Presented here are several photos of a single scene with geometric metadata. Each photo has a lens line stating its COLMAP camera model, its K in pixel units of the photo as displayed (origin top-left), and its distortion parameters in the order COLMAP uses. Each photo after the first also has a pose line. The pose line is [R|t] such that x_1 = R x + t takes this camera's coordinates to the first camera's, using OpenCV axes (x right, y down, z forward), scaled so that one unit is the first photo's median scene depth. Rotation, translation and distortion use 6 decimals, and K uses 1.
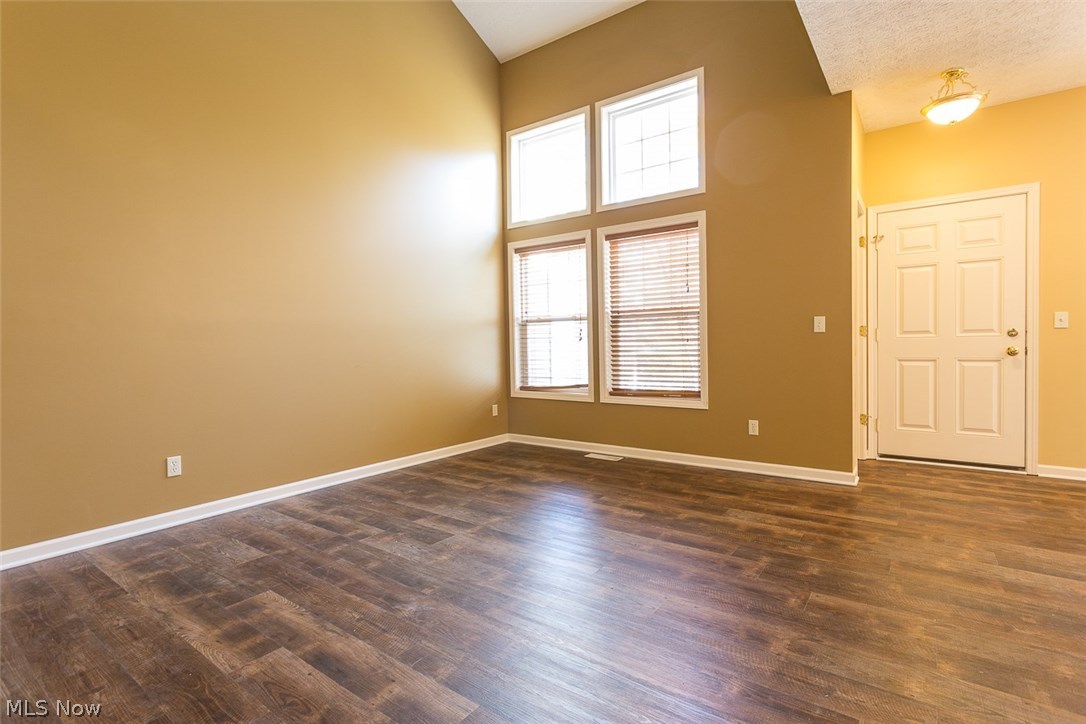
lens RADIAL K [[518.3, 0, 541.4], [0, 518.3, 356.6], [0, 0, 1]] dist [-0.004746, 0.004307]
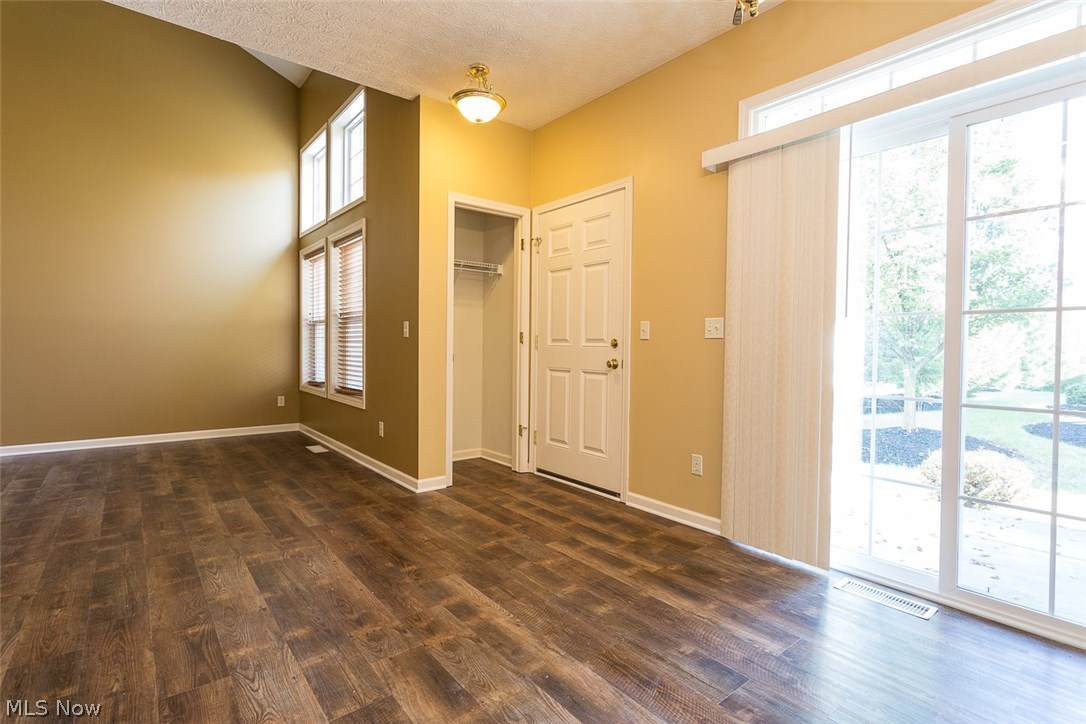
lens RADIAL K [[518.3, 0, 541.4], [0, 518.3, 356.6], [0, 0, 1]] dist [-0.004746, 0.004307]
pose [[0.966134, 0.035303, -0.255615, 1.033130], [-0.035731, 0.999357, 0.002969, -0.021864], [0.255556, 0.006265, 0.966774, 0.095819]]
